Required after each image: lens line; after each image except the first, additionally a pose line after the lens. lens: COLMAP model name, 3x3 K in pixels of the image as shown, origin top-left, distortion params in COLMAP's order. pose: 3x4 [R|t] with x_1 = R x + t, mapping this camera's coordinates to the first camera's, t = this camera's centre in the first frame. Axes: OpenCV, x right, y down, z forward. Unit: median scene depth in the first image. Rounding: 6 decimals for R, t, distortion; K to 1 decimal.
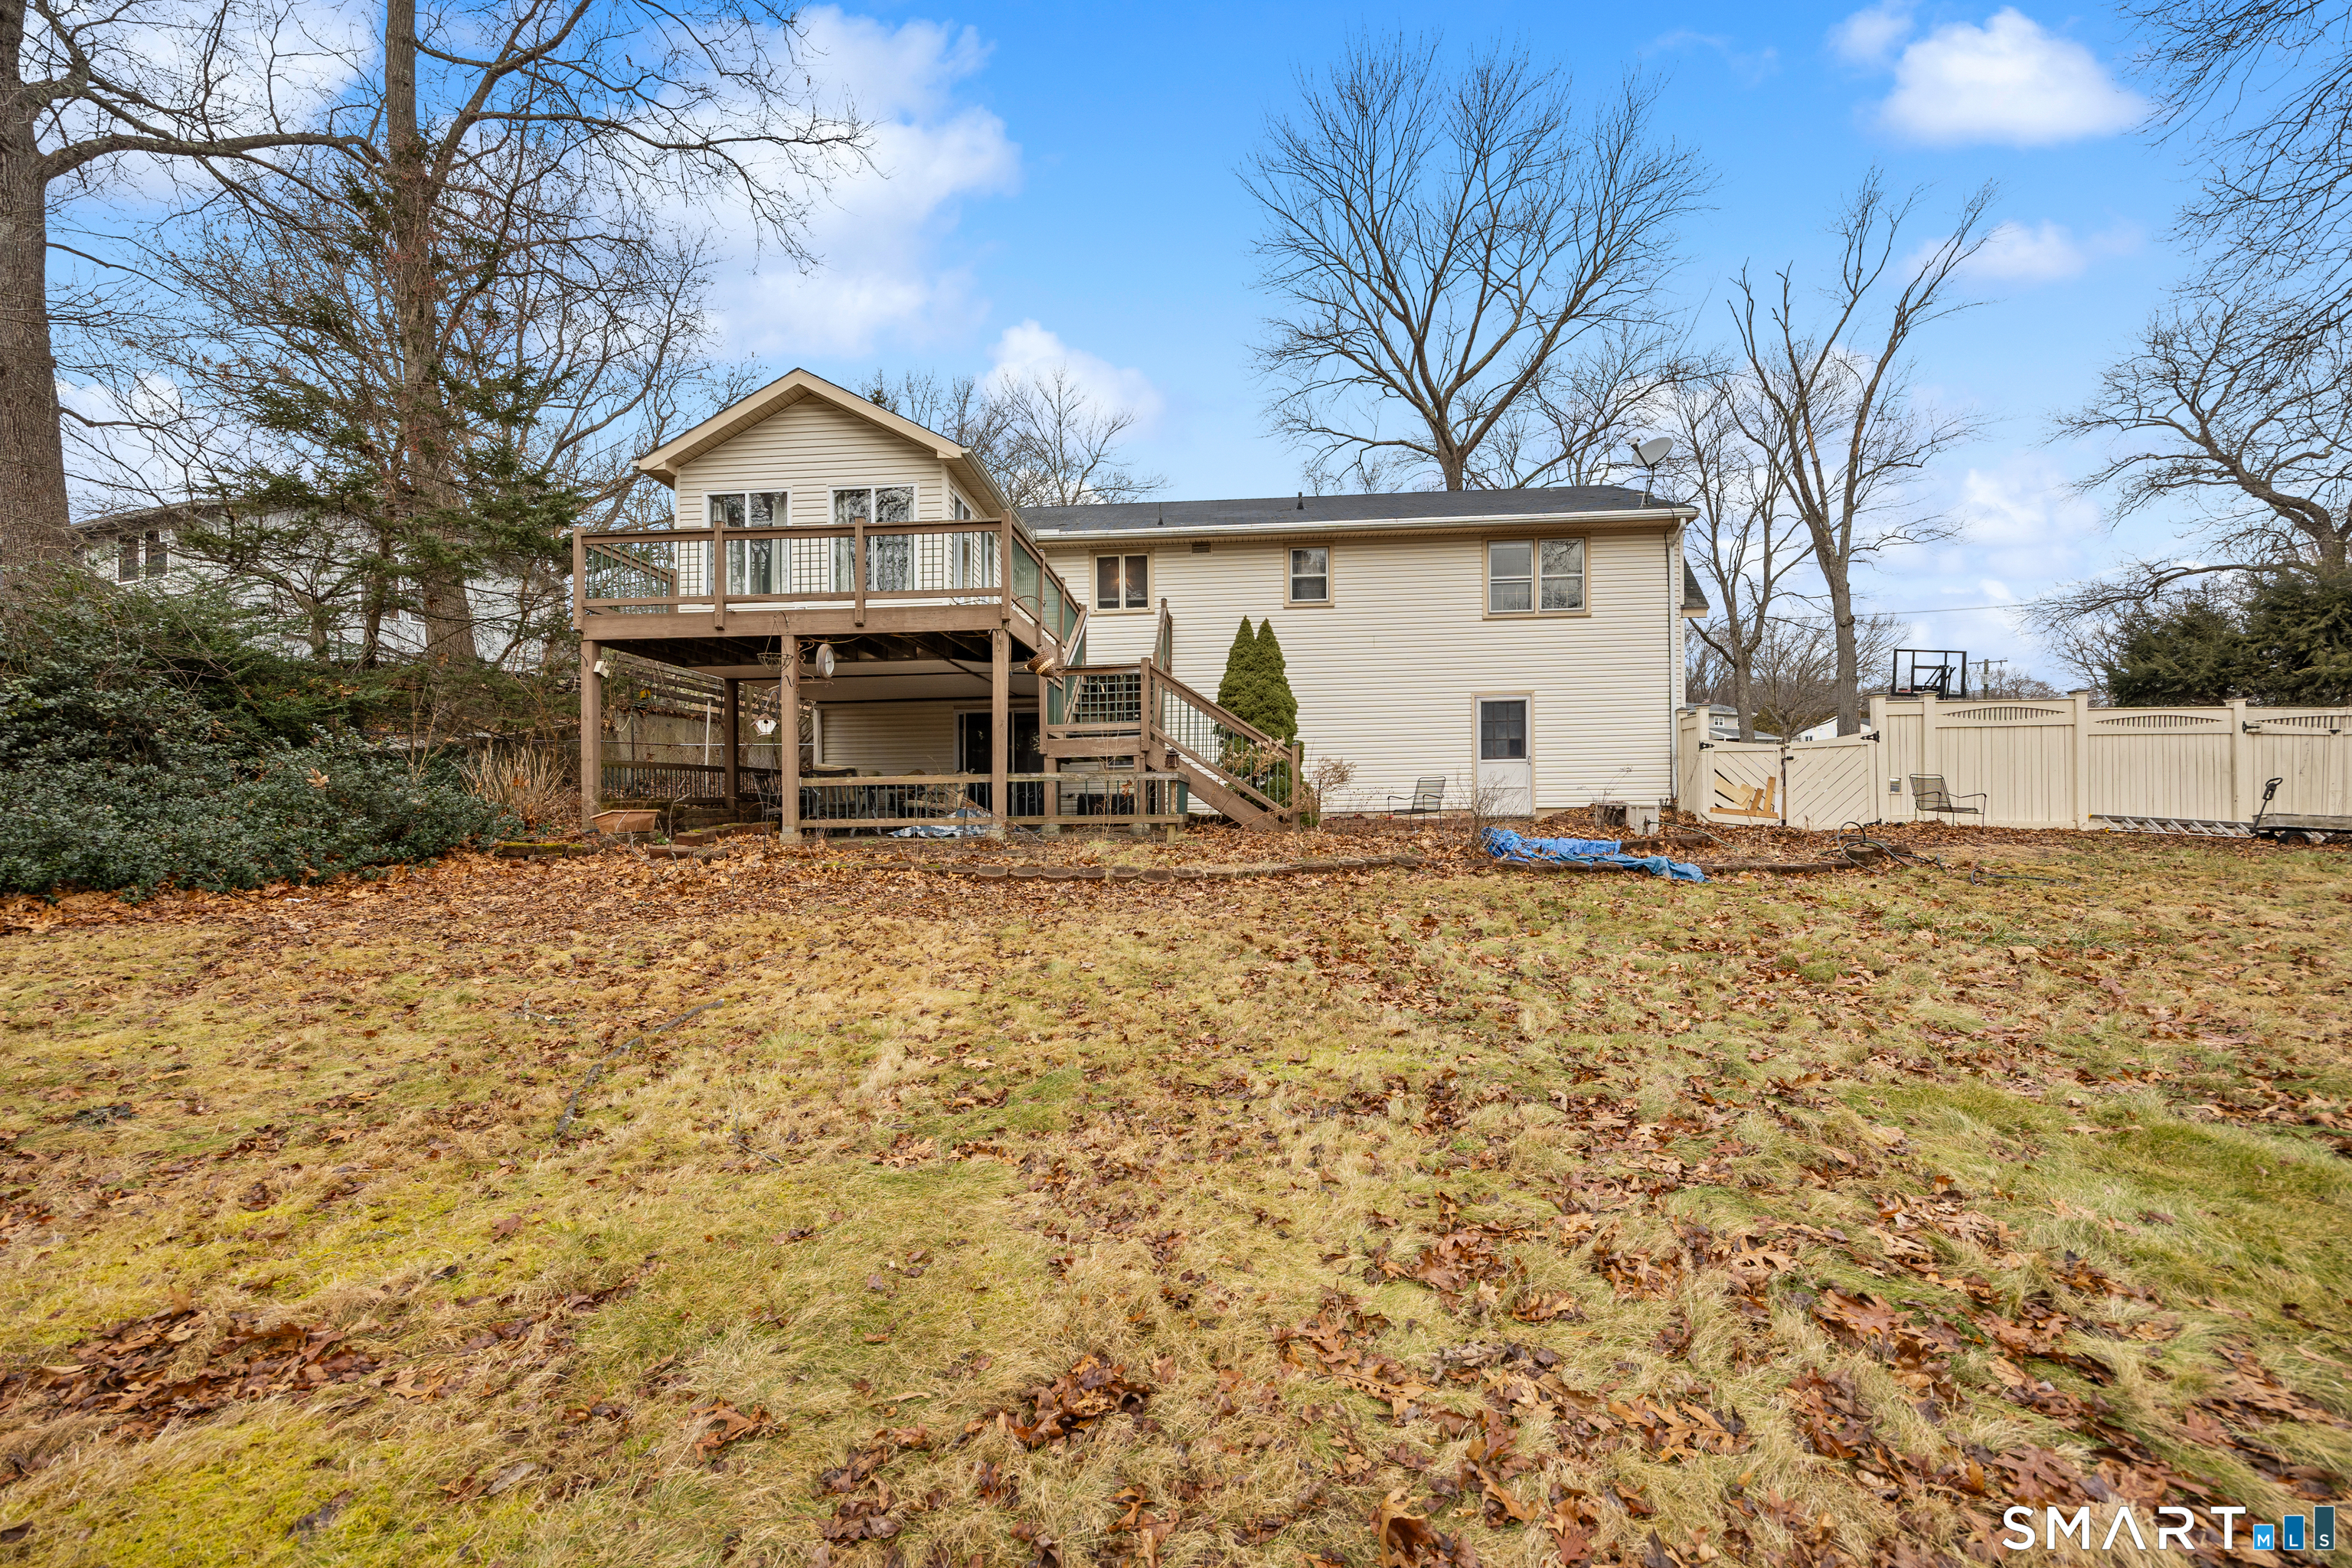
lens RADIAL K [[915.3, 0, 1182.8], [0, 915.3, 792.4], [0, 0, 1]] dist [0.002711, 0.000301]
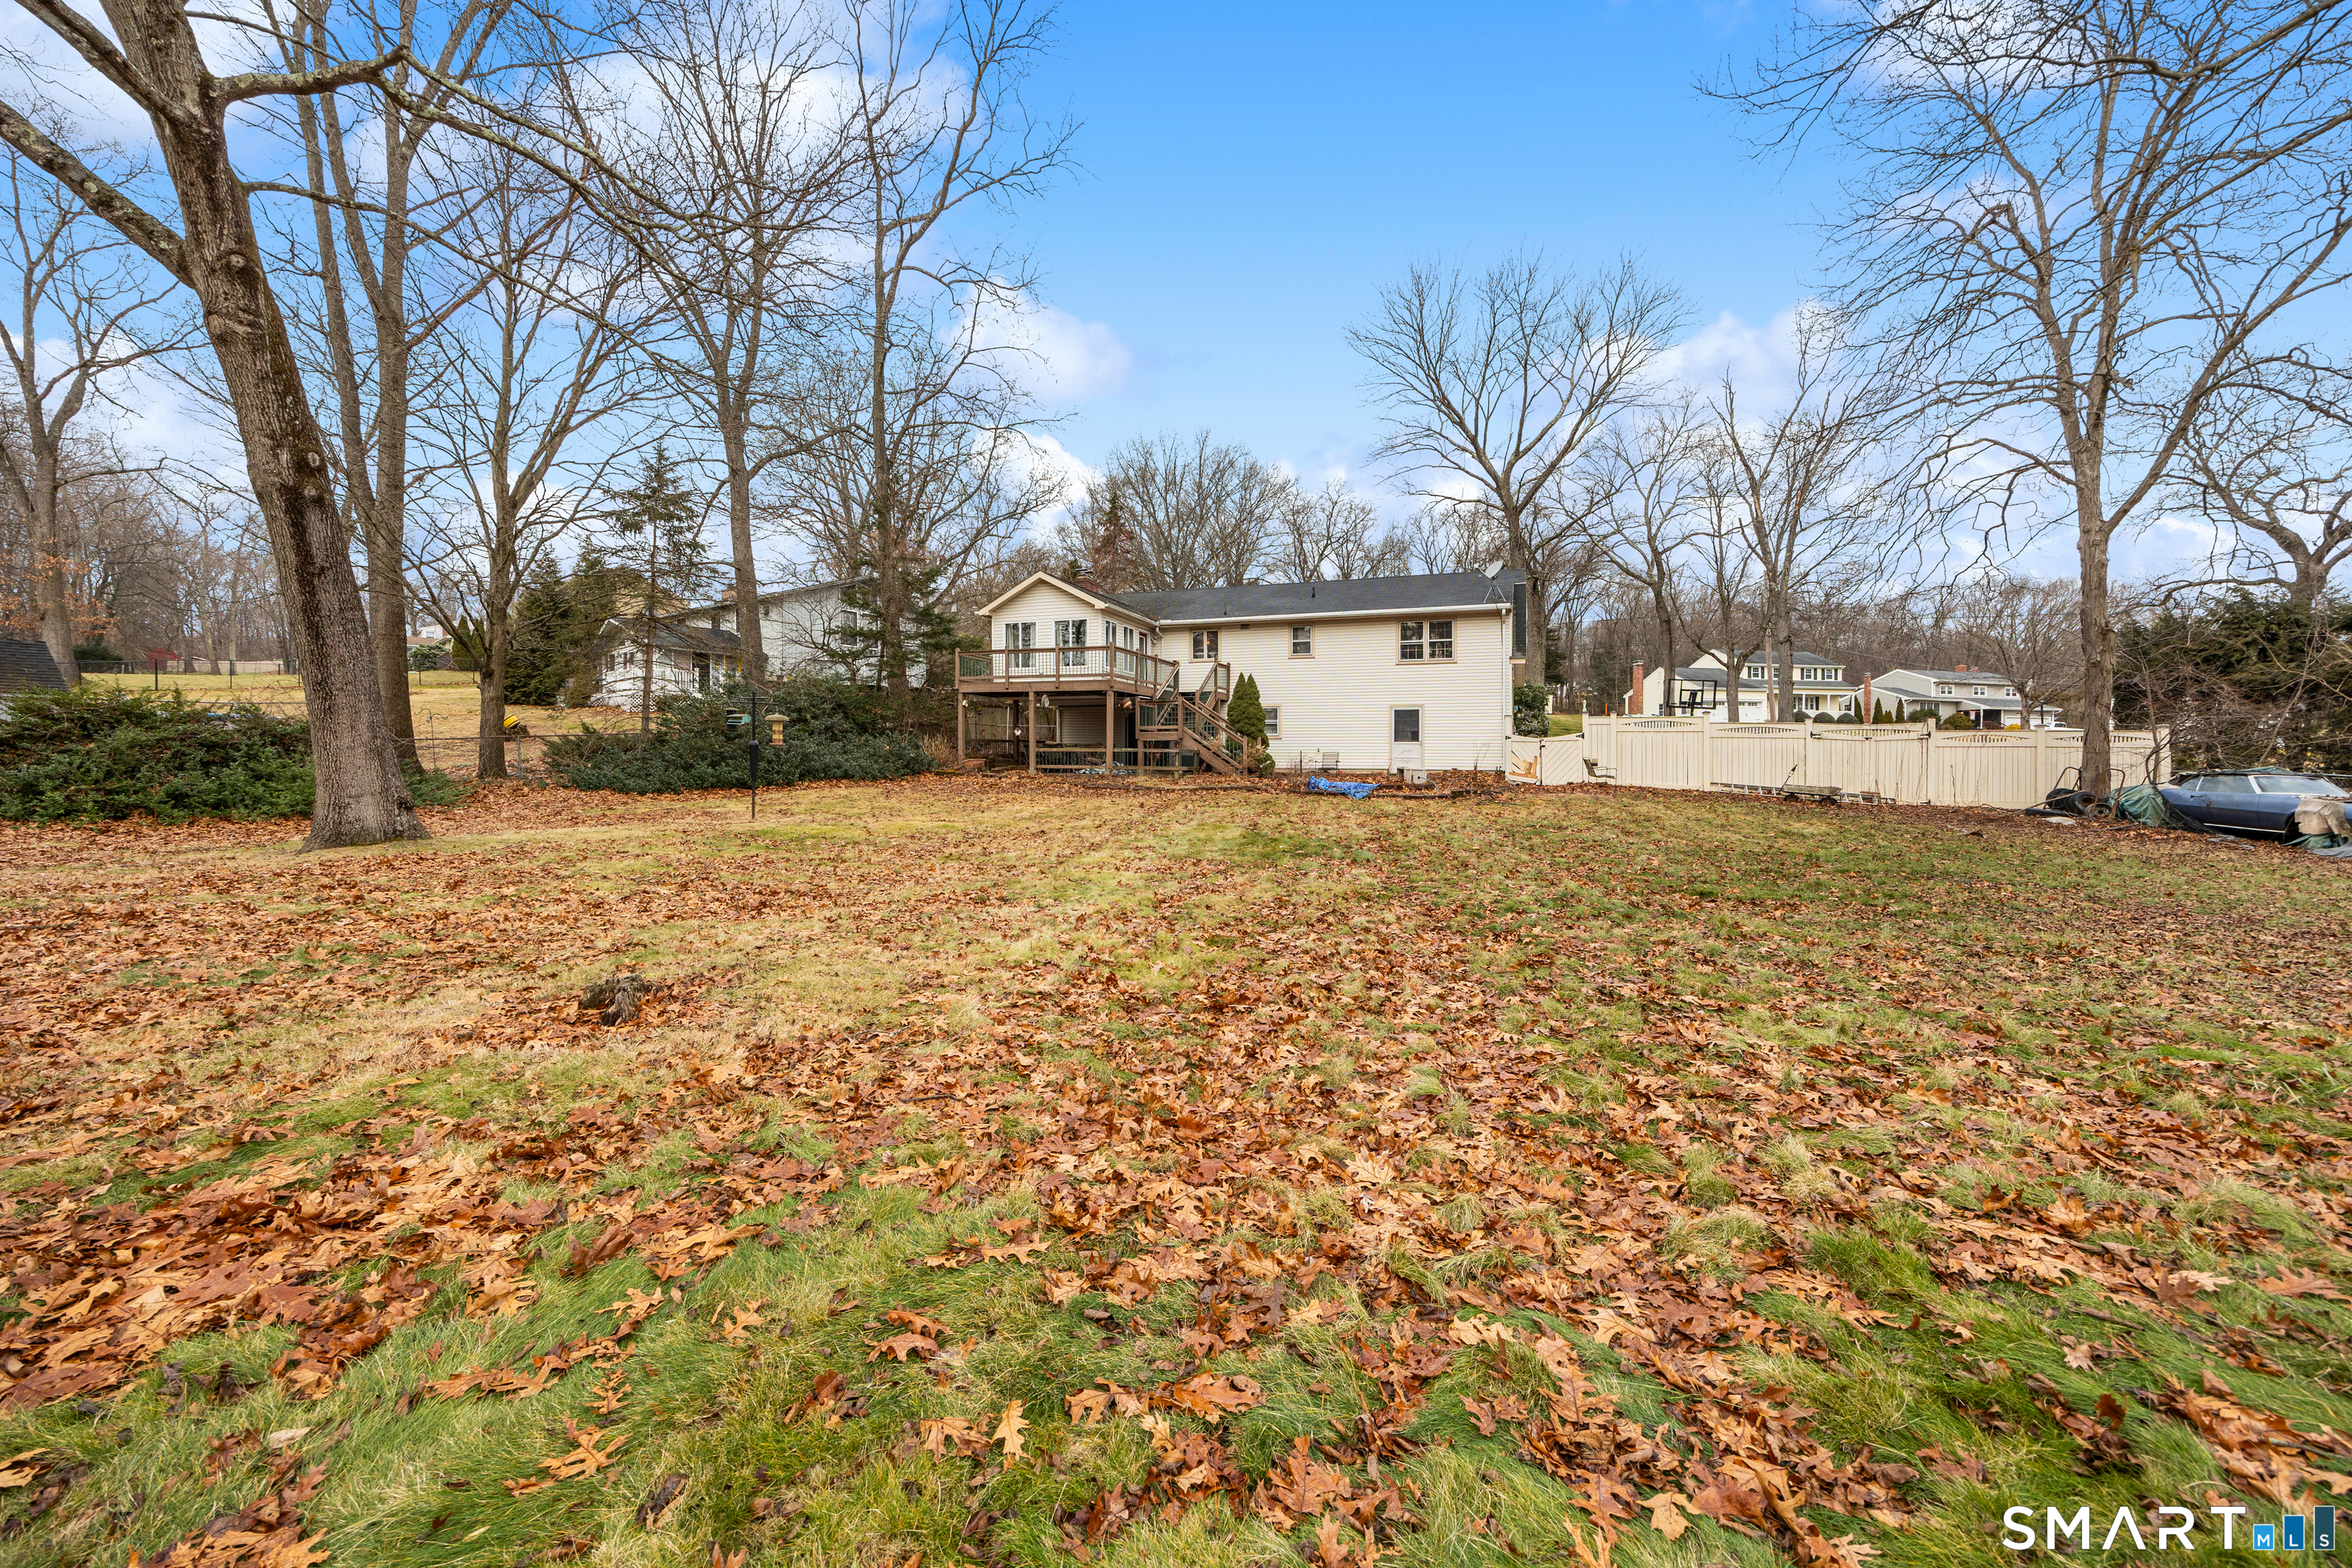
lens RADIAL K [[915.3, 0, 1182.8], [0, 915.3, 792.4], [0, 0, 1]] dist [0.002711, 0.000301]
pose [[0.952531, 0.035080, -0.302415, 0.556525], [-0.022724, 0.998761, 0.044282, -0.010617], [0.303594, -0.035308, 0.952147, -0.969331]]
